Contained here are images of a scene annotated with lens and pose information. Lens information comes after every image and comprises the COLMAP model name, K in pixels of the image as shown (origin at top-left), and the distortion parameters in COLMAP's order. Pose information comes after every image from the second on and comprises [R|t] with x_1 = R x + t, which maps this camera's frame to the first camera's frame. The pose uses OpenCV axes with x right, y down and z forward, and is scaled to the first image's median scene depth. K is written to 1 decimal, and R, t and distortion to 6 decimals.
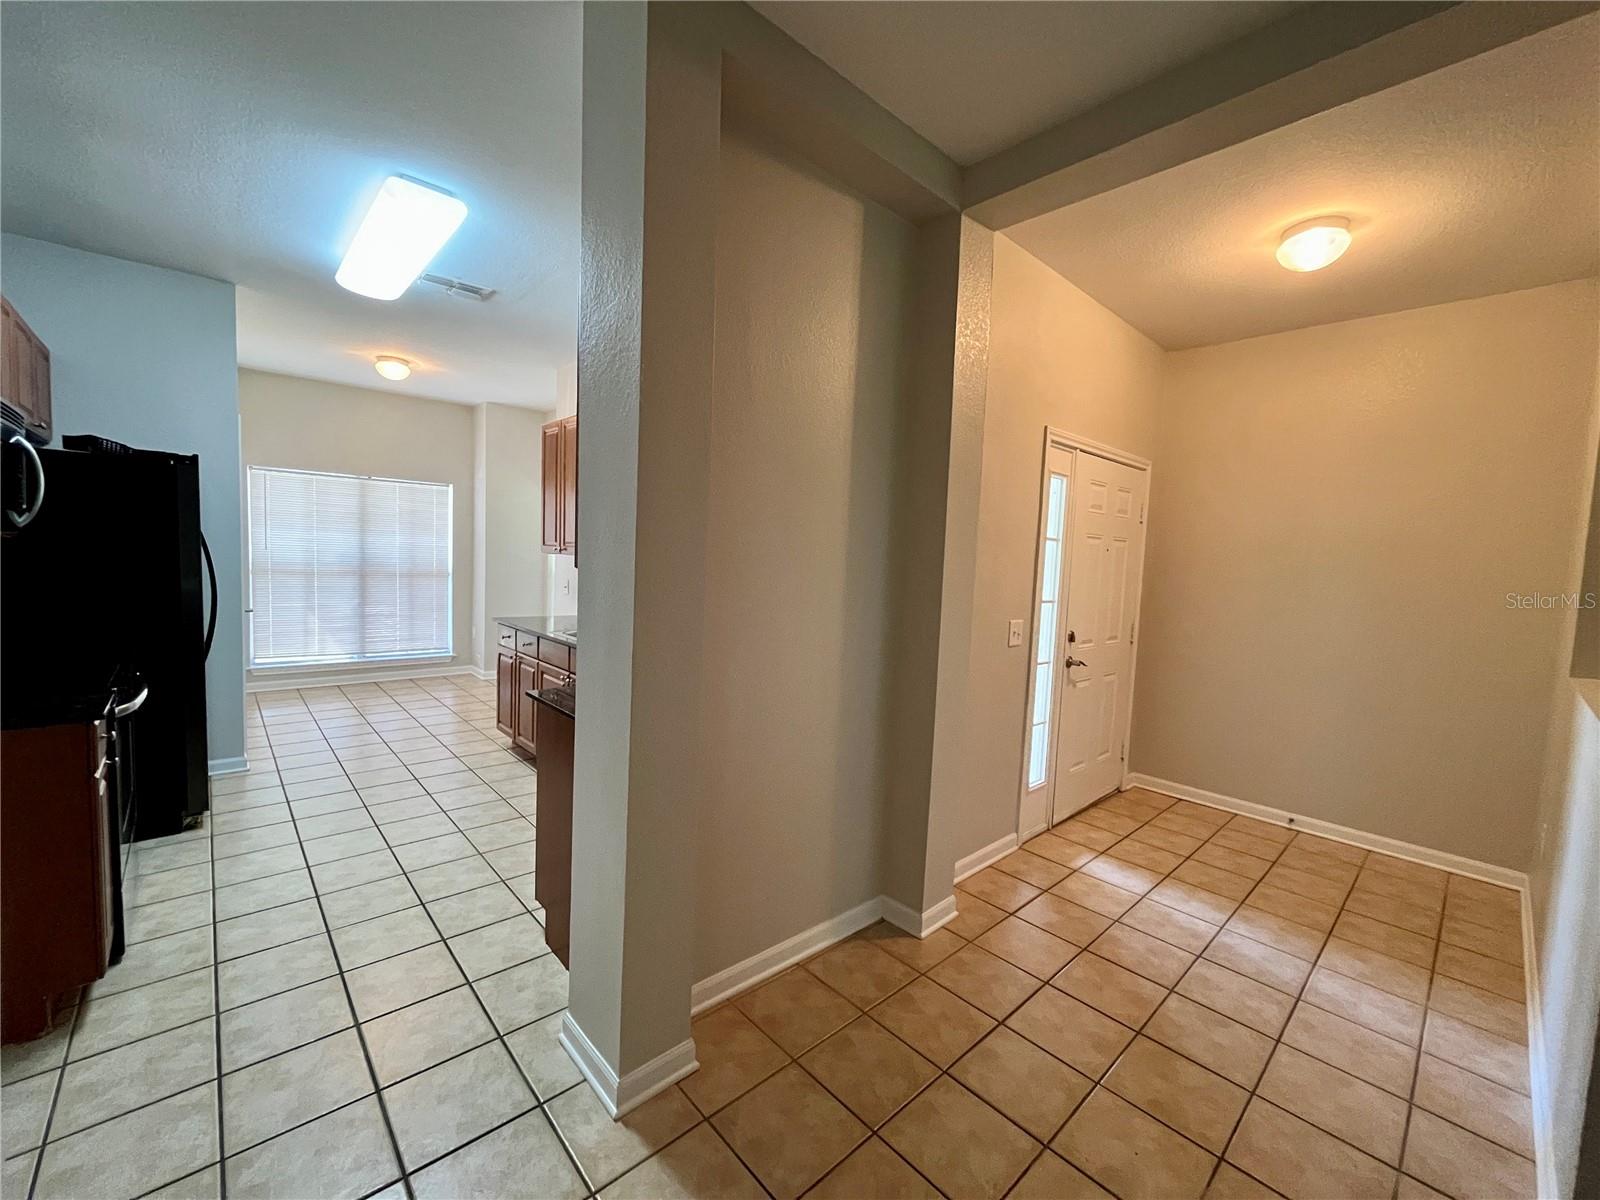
lens RADIAL K [[647.3, 0, 800.0], [0, 647.3, 600.0], [0, 0, 1]] dist [-0.001852, -0.000086]
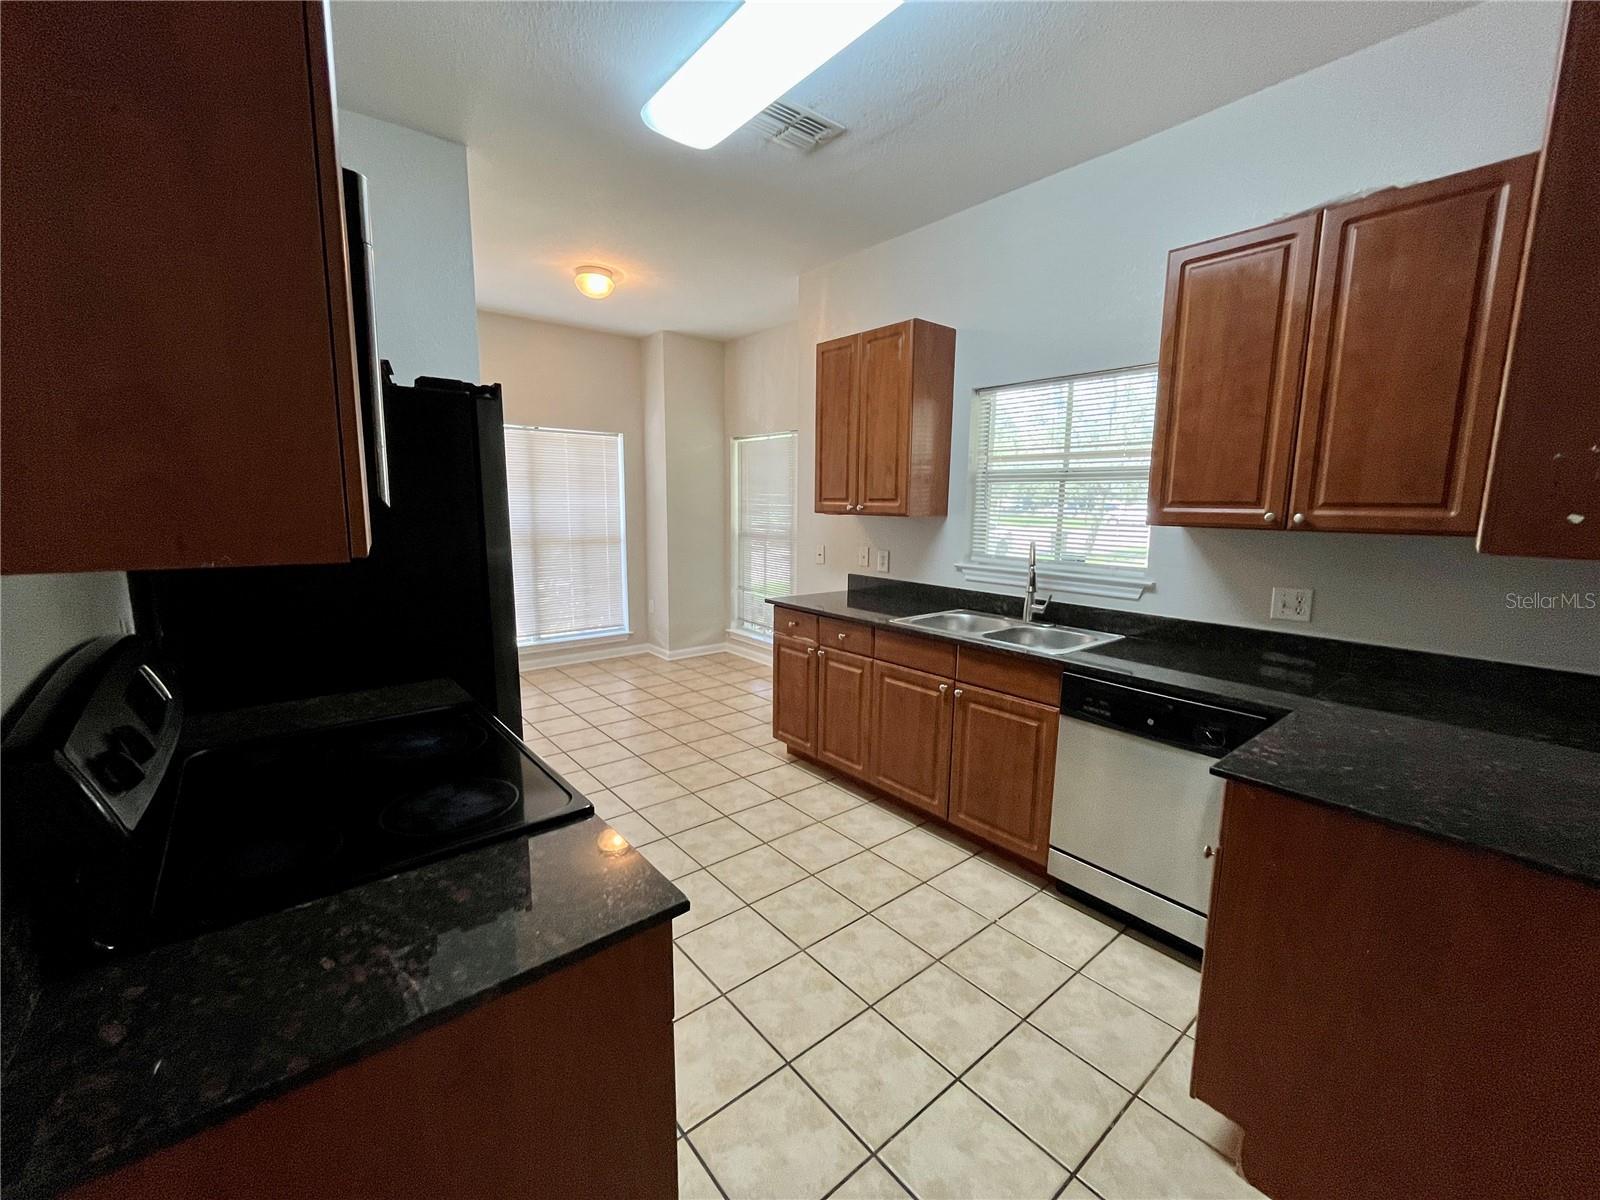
lens RADIAL K [[650.0, 0, 804.2], [0, 650.0, 594.7], [0, 0, 1]] dist [0.002465, 0.000031]
pose [[0.998601, -0.023164, -0.047534, -0.270062], [0.026418, 0.997266, 0.069009, -0.020962], [0.045806, -0.070168, 0.996483, 0.150938]]
